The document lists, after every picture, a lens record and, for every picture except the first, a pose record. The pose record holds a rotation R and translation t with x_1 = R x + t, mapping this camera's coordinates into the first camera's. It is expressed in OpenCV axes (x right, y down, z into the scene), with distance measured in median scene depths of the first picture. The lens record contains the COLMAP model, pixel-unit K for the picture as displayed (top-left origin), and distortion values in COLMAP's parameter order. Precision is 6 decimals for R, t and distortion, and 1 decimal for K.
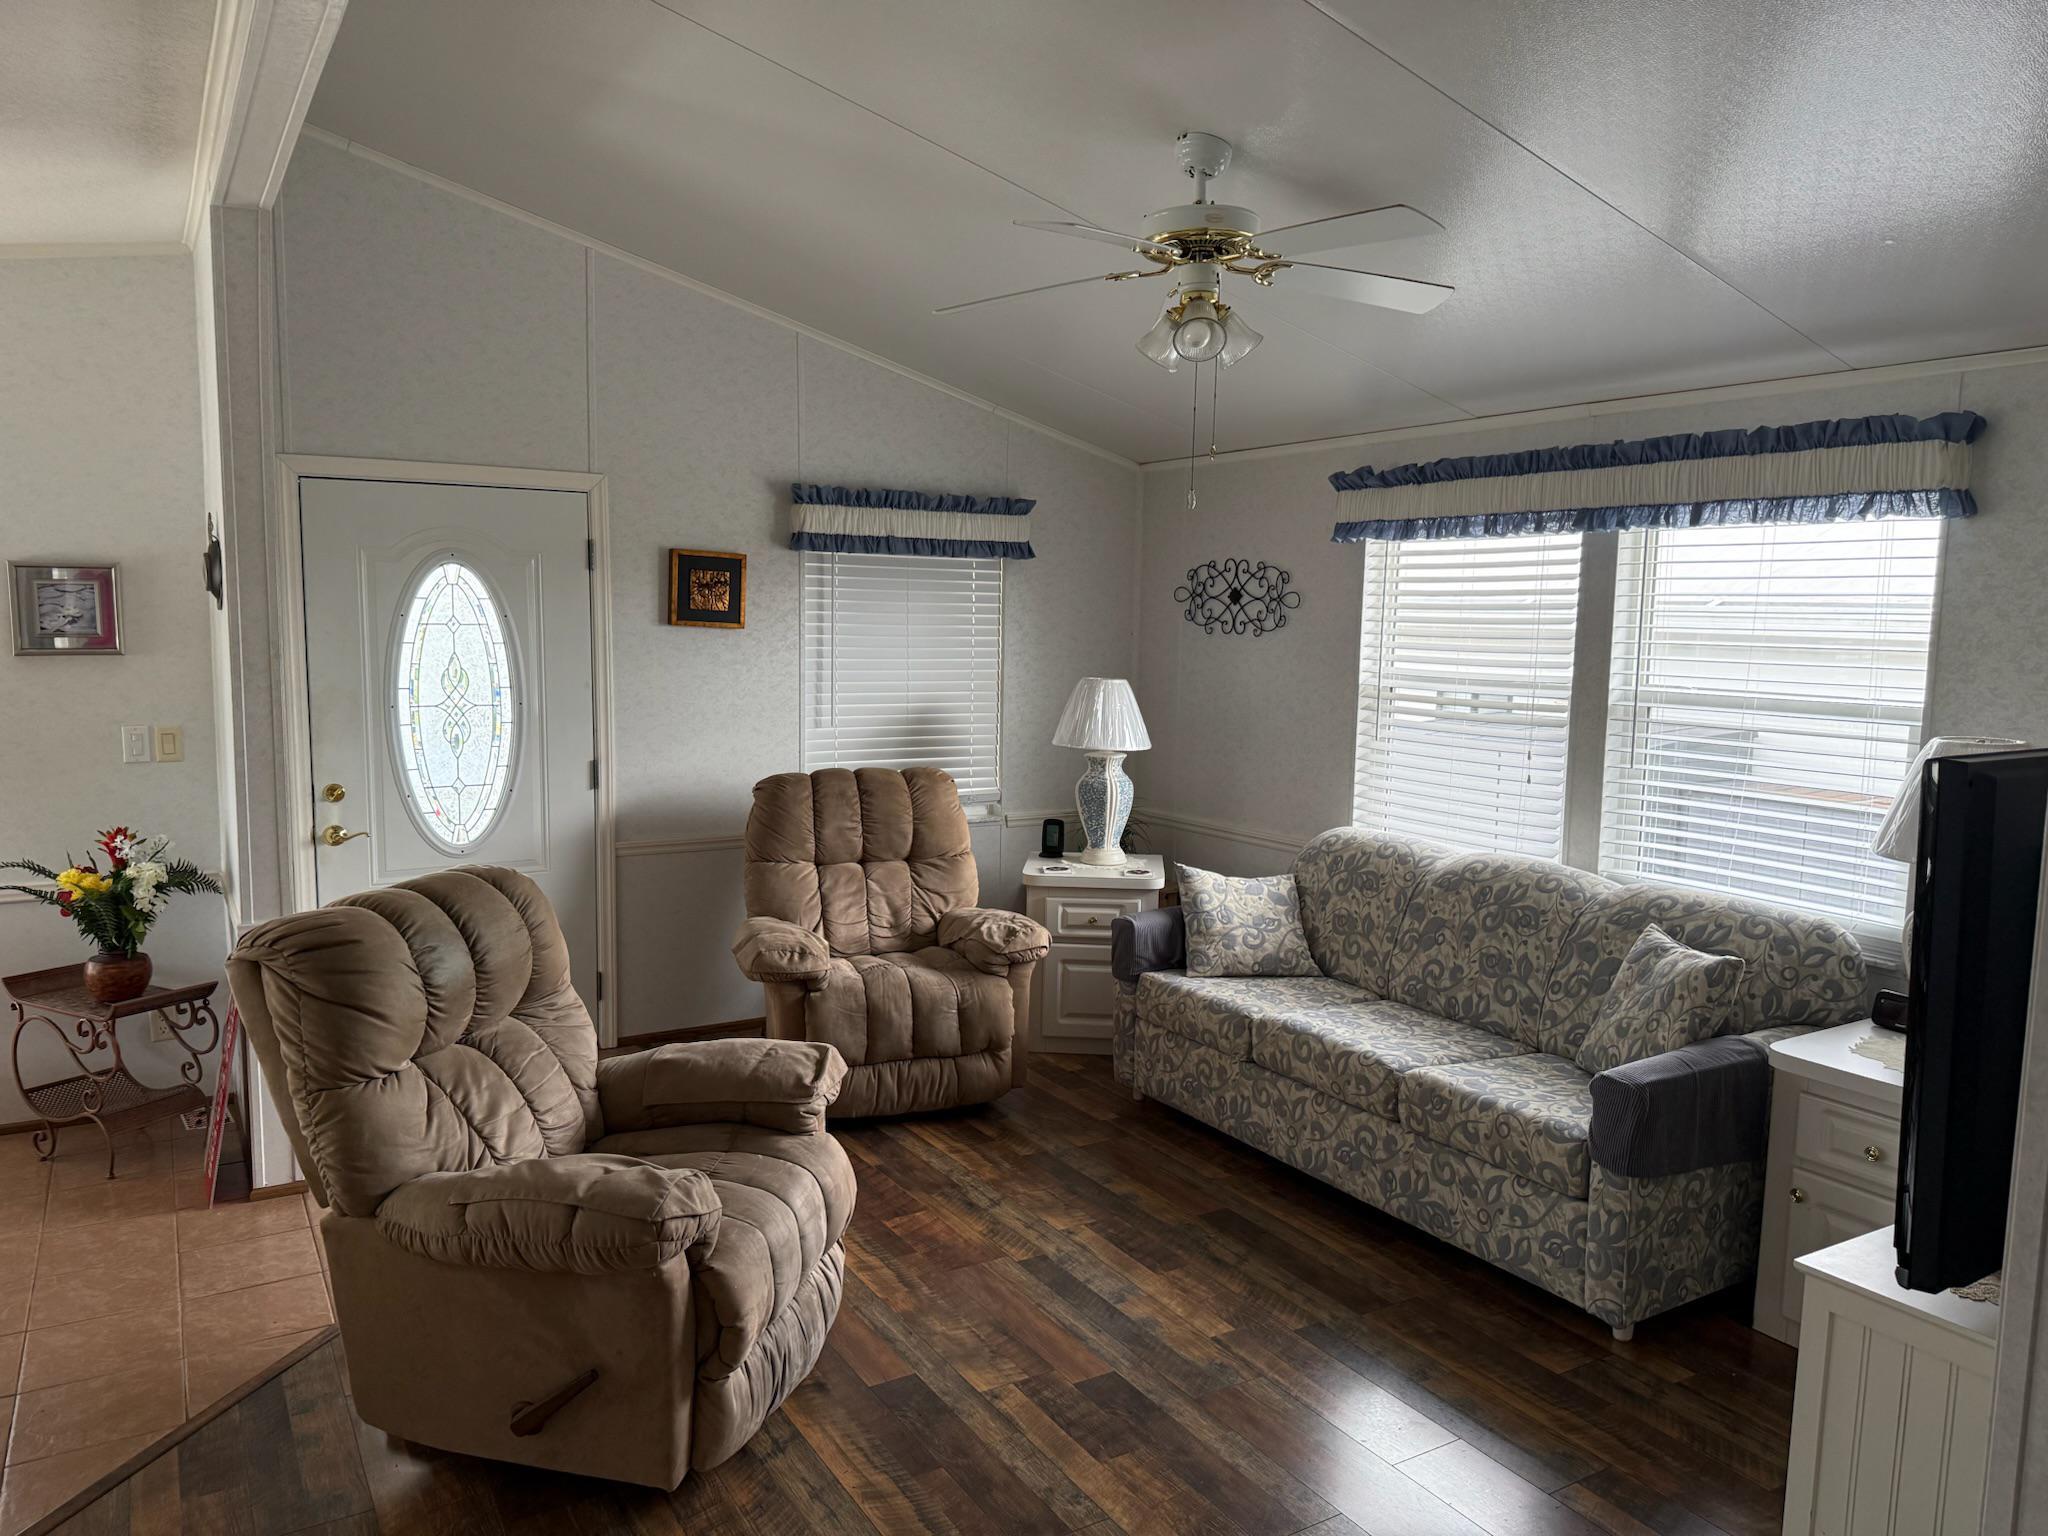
lens RADIAL K [[1437.9, 0, 1014.5], [0, 1437.9, 772.3], [0, 0, 1]] dist [0.058047, -0.072533]
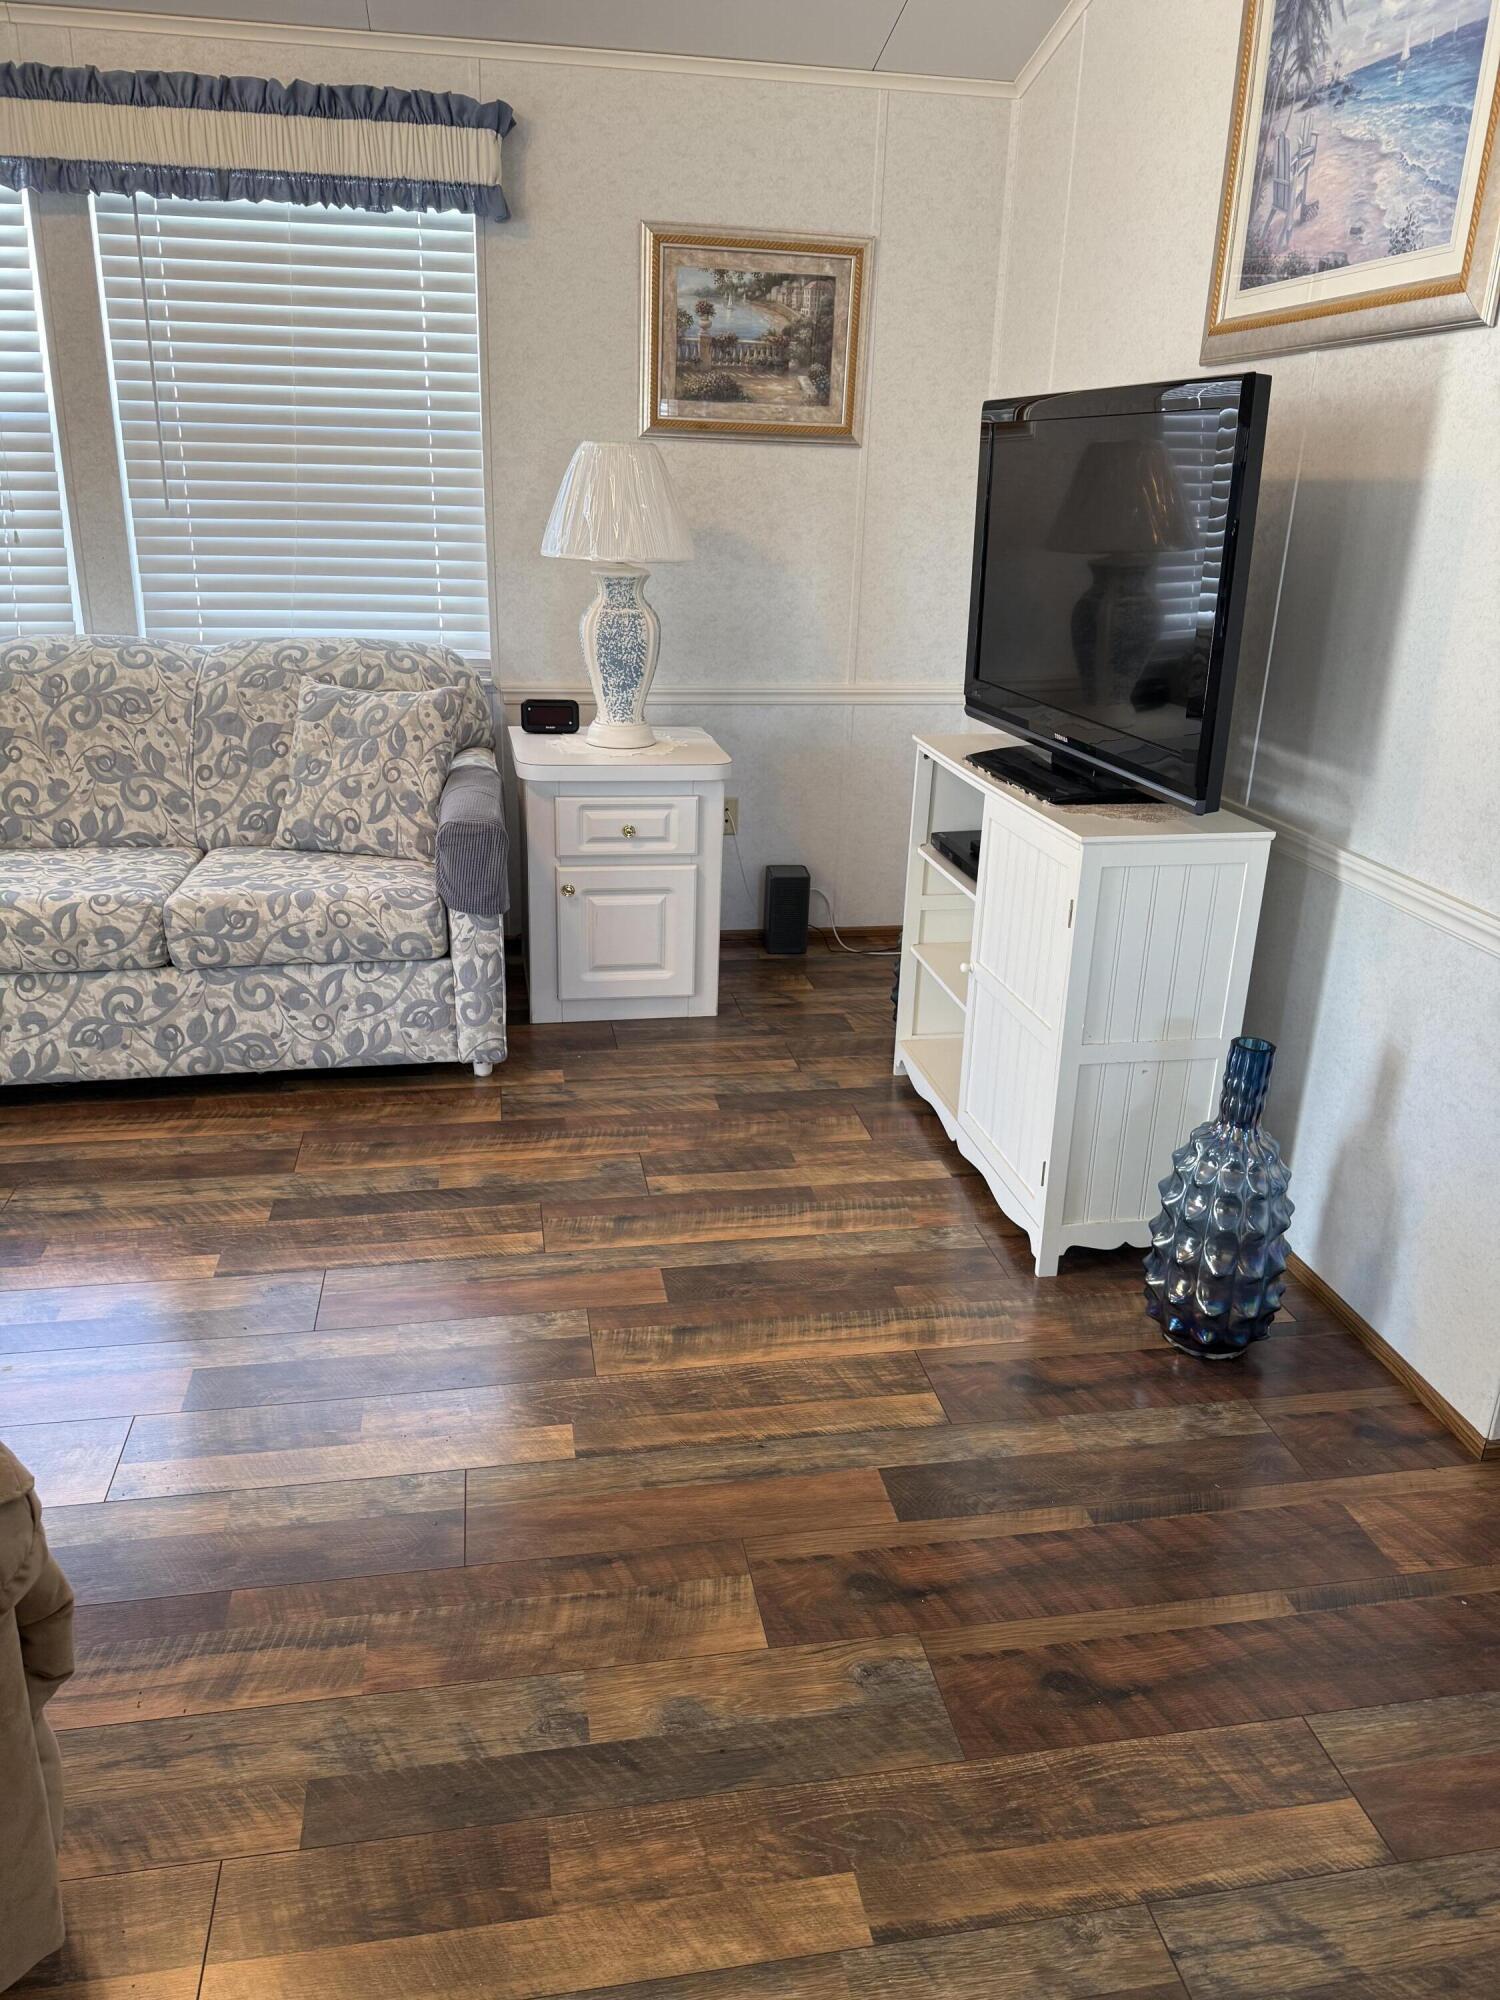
lens RADIAL K [[1404.2, 0, 761.3], [0, 1404.2, 994.5], [0, 0, 1]] dist [0.058047, -0.072533]
pose [[0.353726, -0.330634, 0.874962, -0.313373], [0.082515, 0.942823, 0.322919, 0.028535], [-0.931702, -0.042027, 0.360783, 0.401853]]
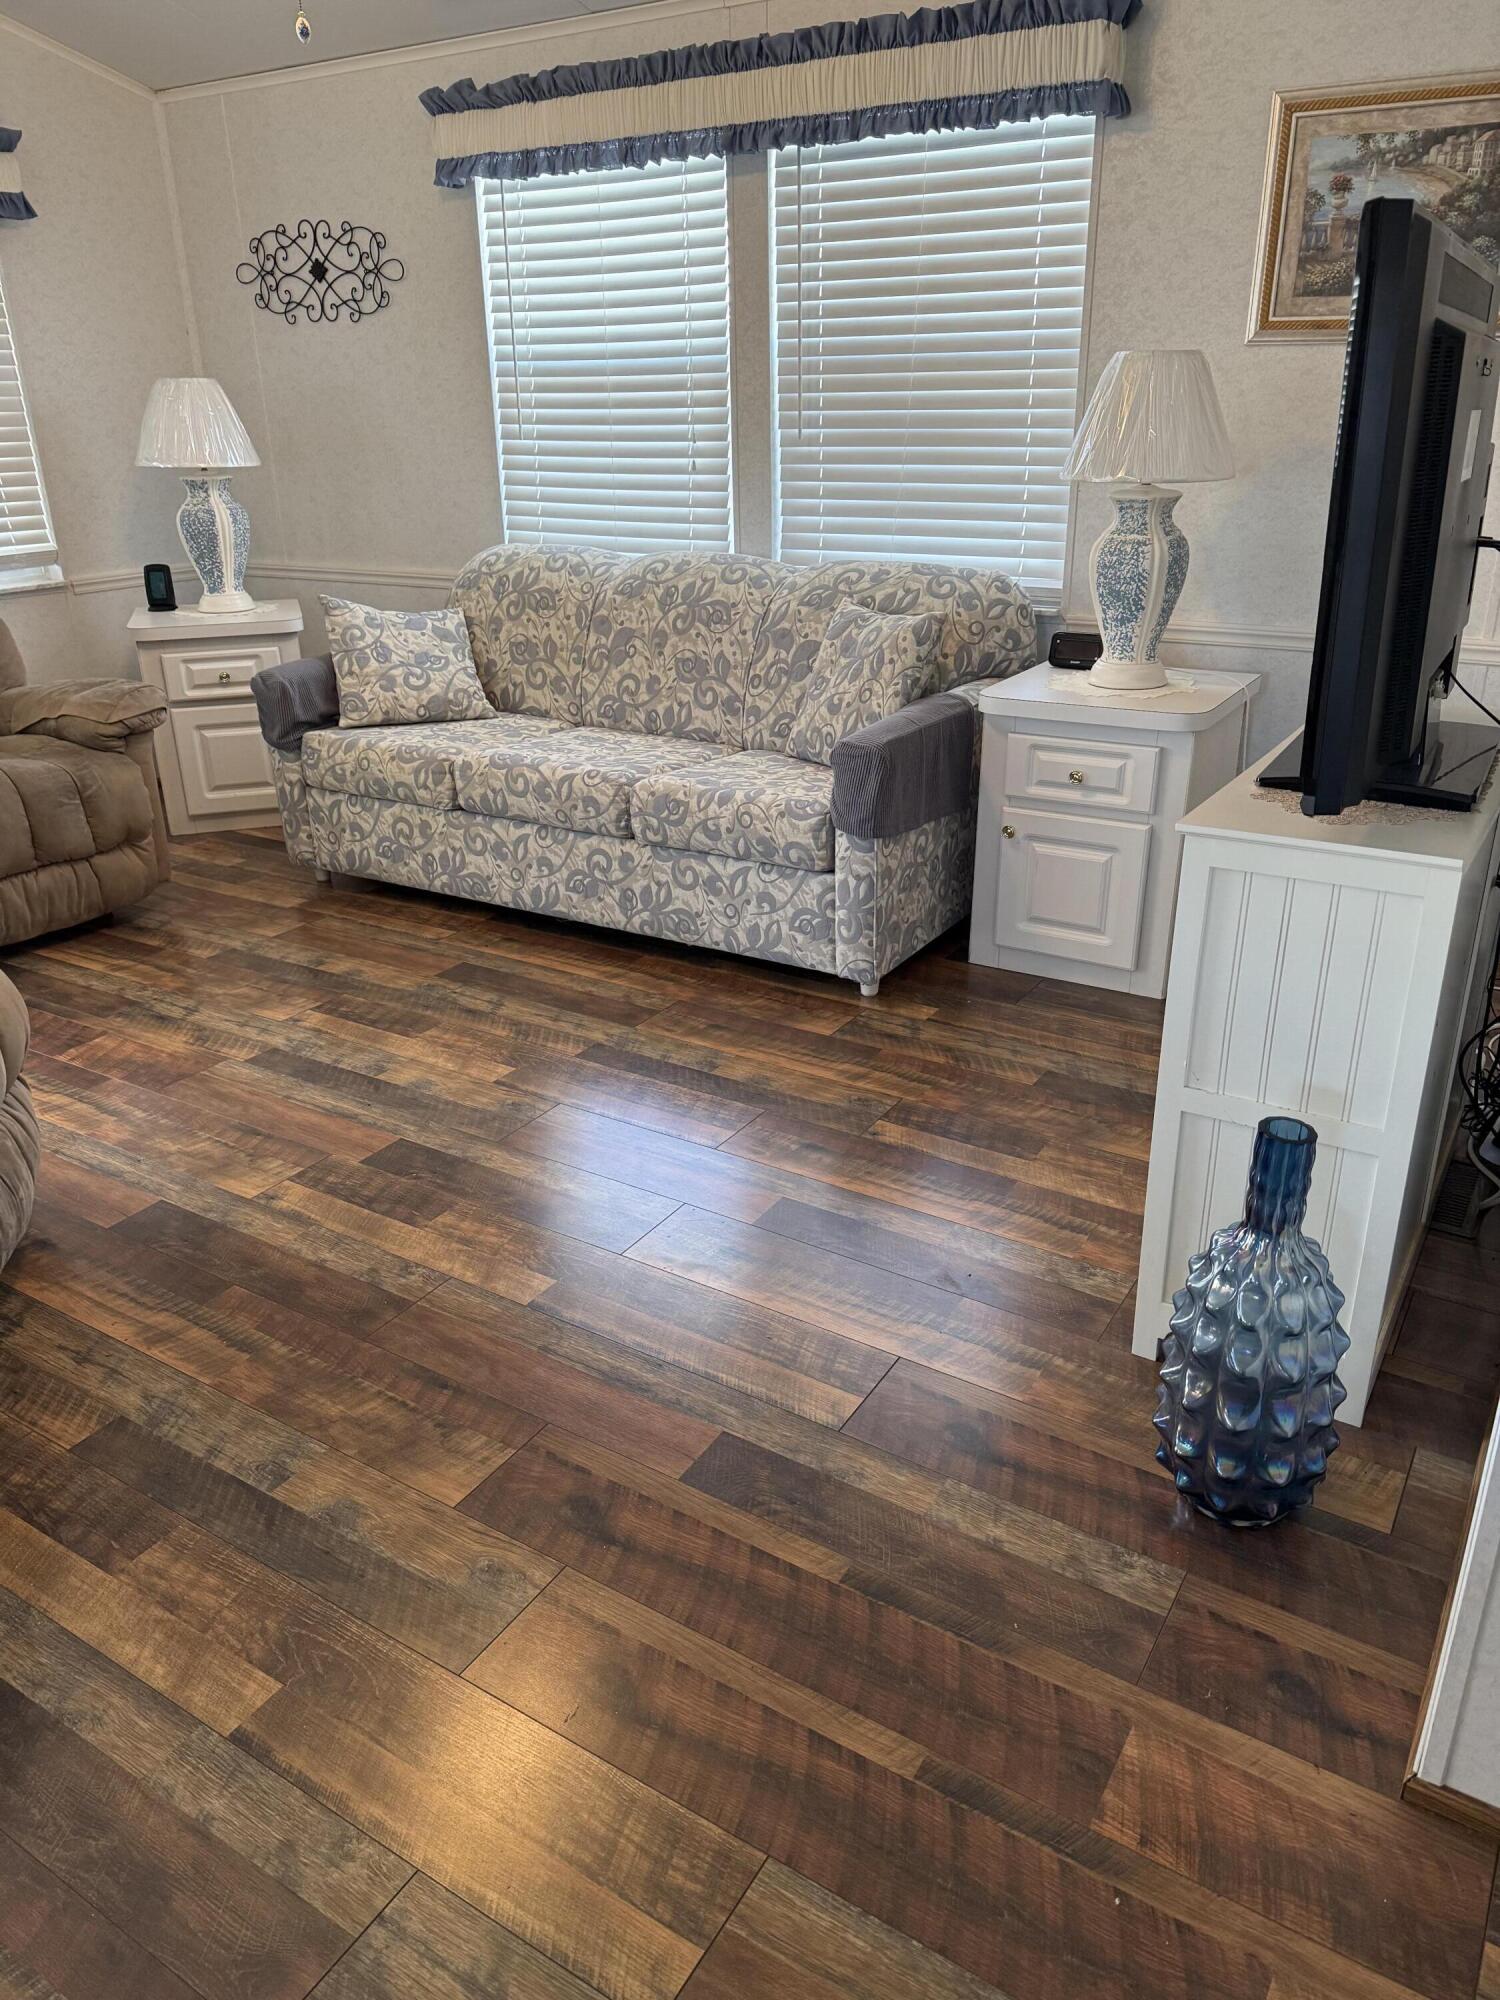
lens RADIAL K [[1404.2, 0, 768.3], [0, 1404.2, 1009.4], [0, 0, 1]] dist [0.058047, -0.072533]
pose [[0.888072, -0.205950, 0.410989, -0.057509], [0.076971, 0.948026, 0.308743, 0.069970], [-0.453214, -0.242552, 0.857768, 0.138262]]
